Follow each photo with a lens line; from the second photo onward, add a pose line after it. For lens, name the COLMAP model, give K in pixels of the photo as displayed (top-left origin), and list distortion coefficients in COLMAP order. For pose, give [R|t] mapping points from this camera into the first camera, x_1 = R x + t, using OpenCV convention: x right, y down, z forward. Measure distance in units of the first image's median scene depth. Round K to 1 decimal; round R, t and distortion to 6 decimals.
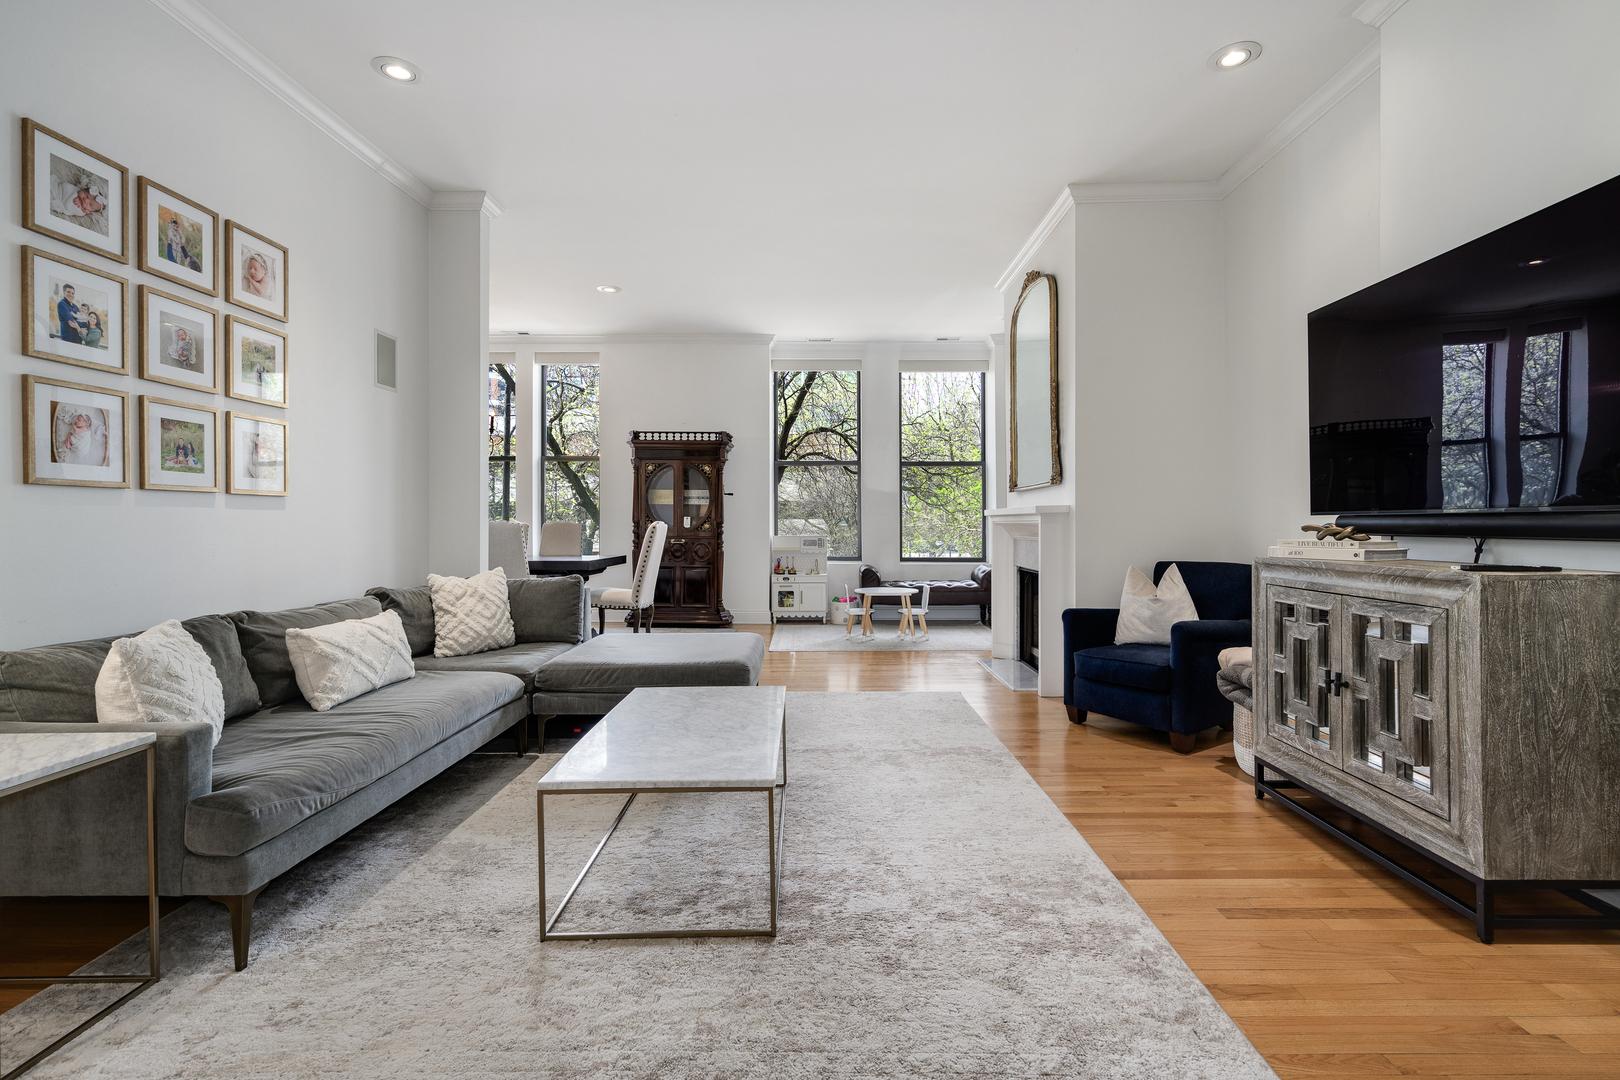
lens RADIAL K [[787.6, 0, 829.5], [0, 787.6, 517.1], [0, 0, 1]] dist [0.000943, 0.000462]
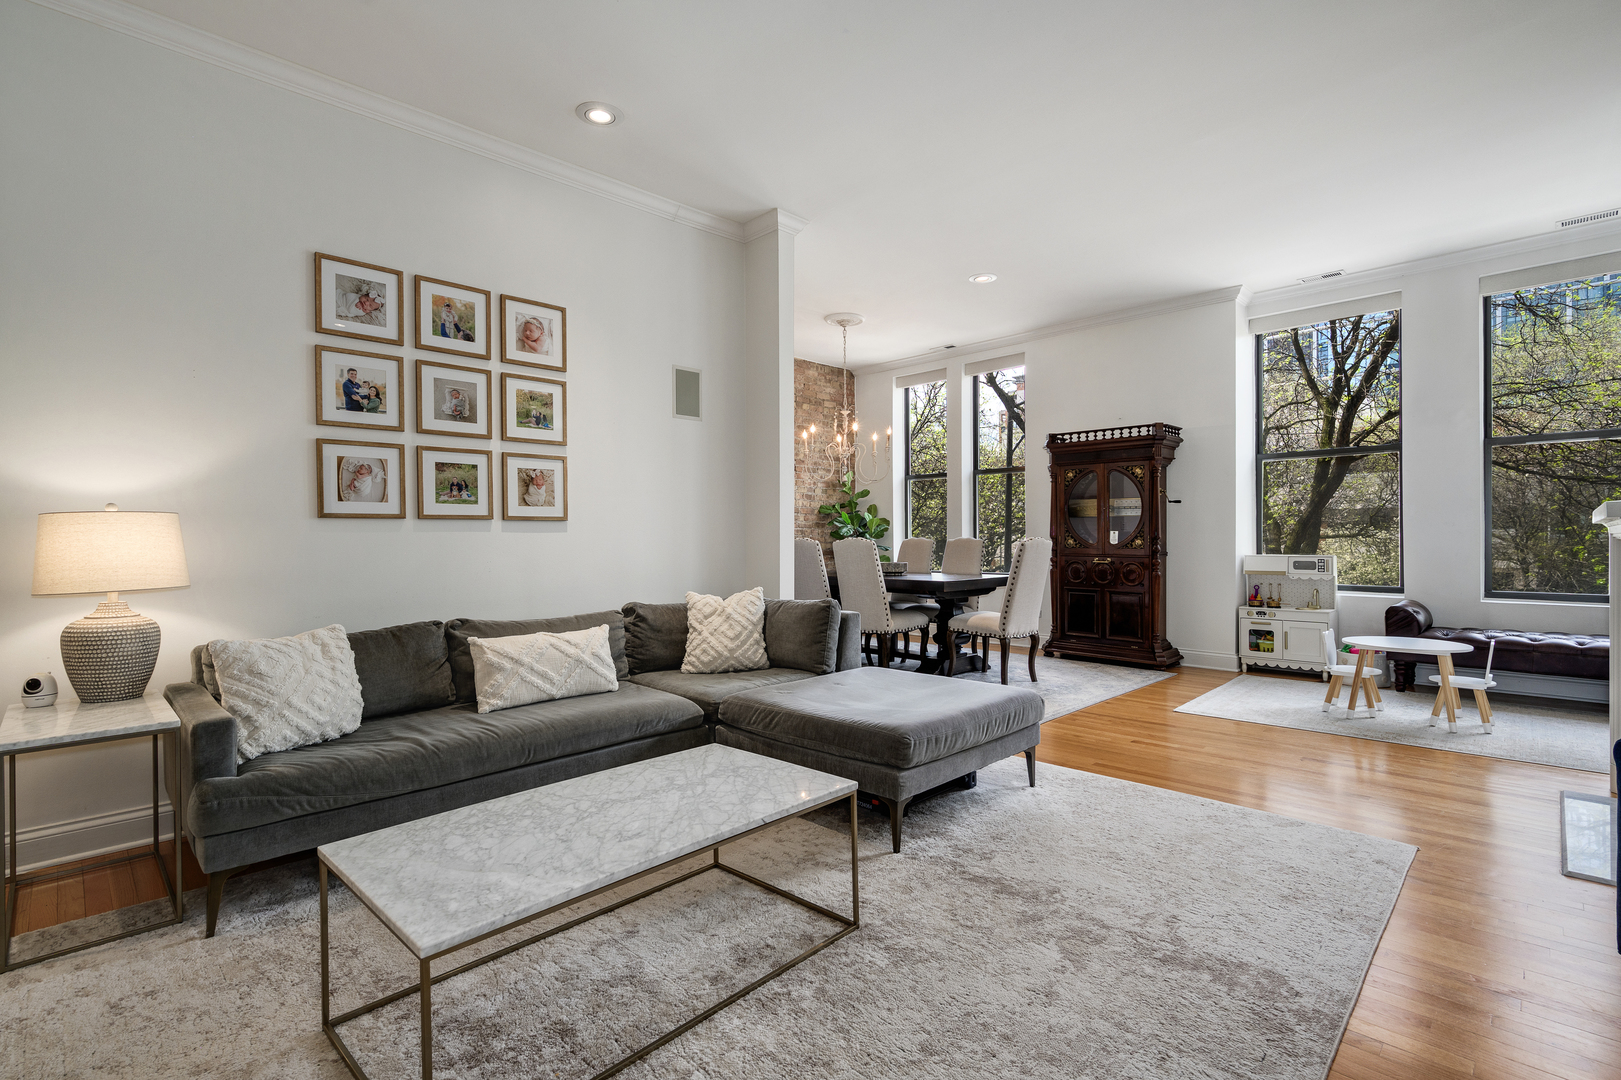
lens RADIAL K [[755.8, 0, 784.2], [0, 755.8, 538.1], [0, 0, 1]] dist [0.004422, 0.000298]
pose [[0.696106, -0.004574, -0.717924, 0.369125], [0.012026, 0.999914, 0.005290, -0.002473], [0.717838, -0.012316, 0.696101, 0.487882]]
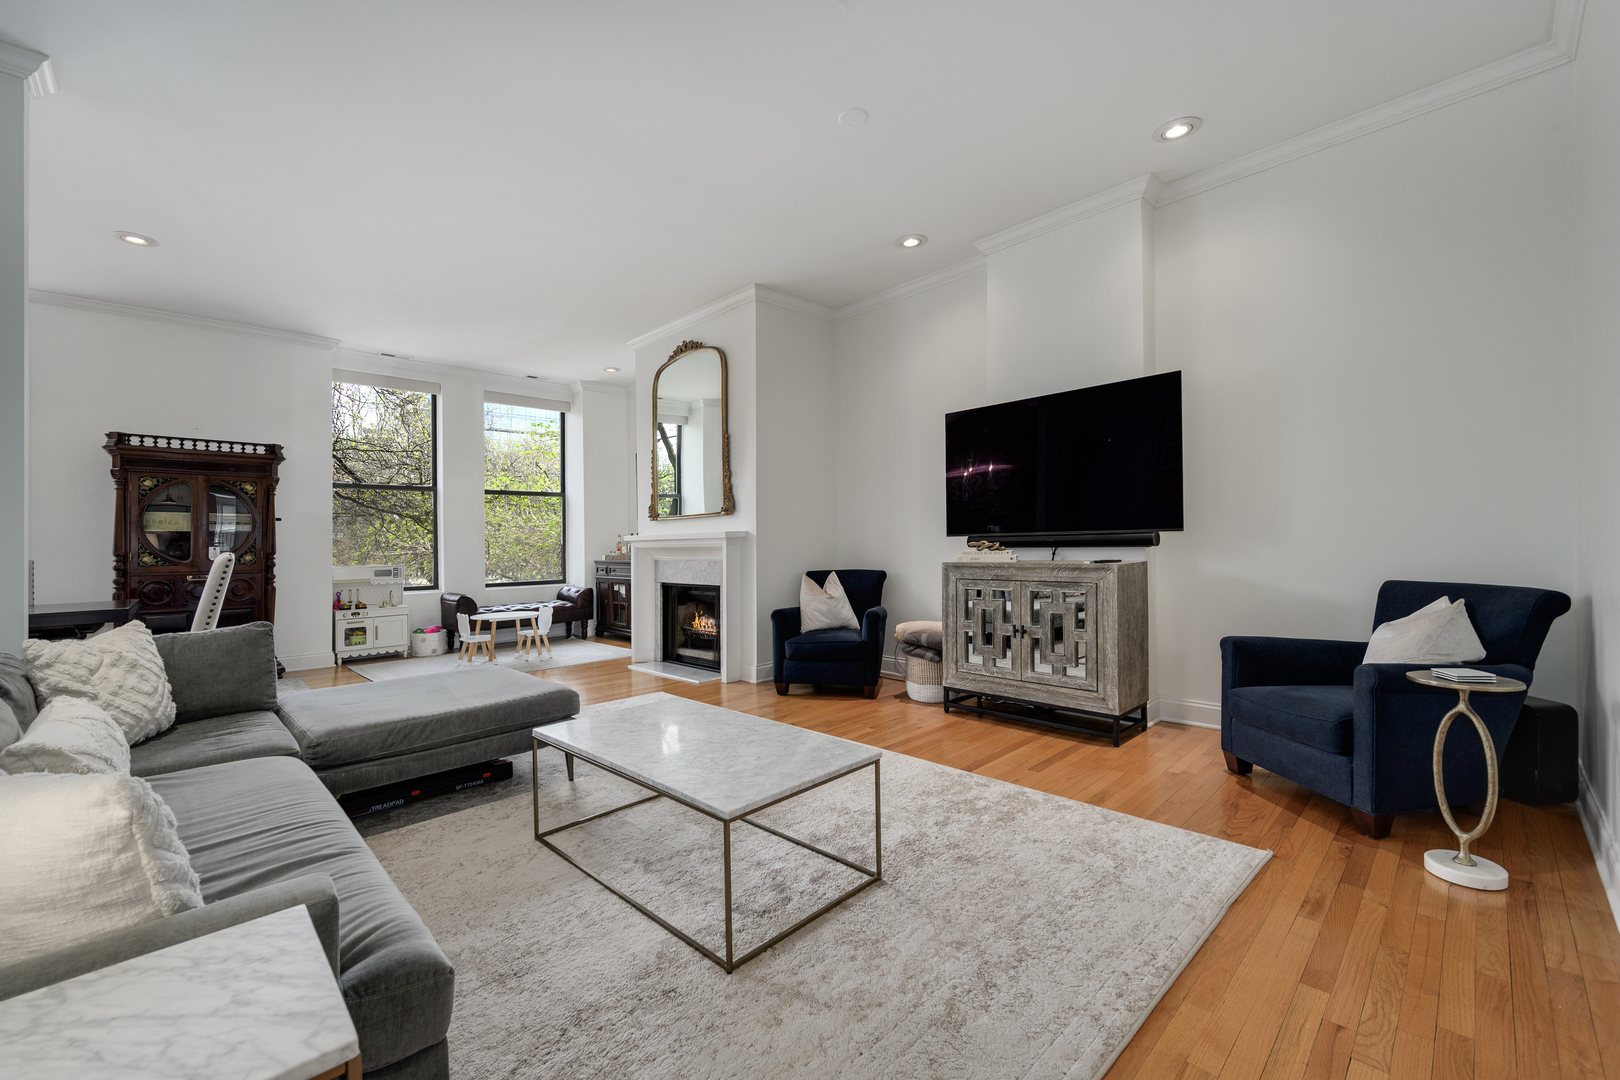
lens RADIAL K [[655.0, 0, 838.7], [0, 655.0, 536.8], [0, 0, 1]] dist [0.001099, 0.000458]
pose [[0.700311, -0.006123, 0.713811, -0.525863], [0.012765, 0.999911, -0.003946, 0.000111], [-0.713723, 0.011875, 0.700327, 0.201899]]
